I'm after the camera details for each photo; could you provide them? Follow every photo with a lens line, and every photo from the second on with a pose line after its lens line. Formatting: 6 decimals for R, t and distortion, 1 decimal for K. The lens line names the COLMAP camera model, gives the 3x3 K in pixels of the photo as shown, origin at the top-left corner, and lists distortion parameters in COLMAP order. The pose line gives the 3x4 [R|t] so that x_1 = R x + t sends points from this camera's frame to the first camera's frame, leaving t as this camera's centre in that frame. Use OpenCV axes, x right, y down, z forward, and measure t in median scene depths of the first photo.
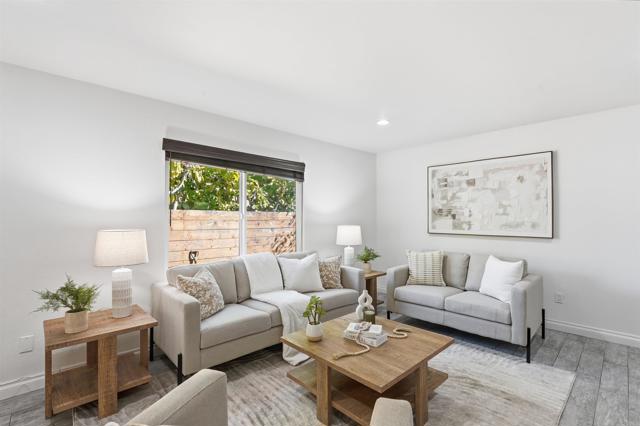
lens RADIAL K [[298.8, 0, 319.5], [0, 298.8, 212.4], [0, 0, 1]] dist [-0.000293, -0.000075]
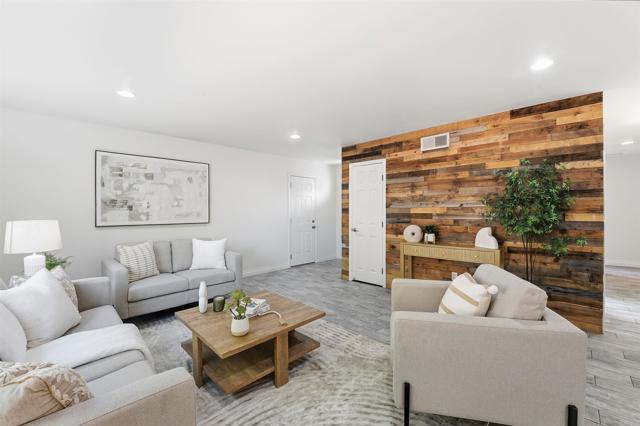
lens RADIAL K [[260.4, 0, 319.3], [0, 260.4, 213.4], [0, 0, 1]] dist [-0.002719, -0.000253]
pose [[-0.021700, -0.011447, 0.999699, -0.440727], [-0.012731, 0.999857, 0.011173, 0.015170], [-0.999683, -0.012484, -0.021843, 0.401518]]
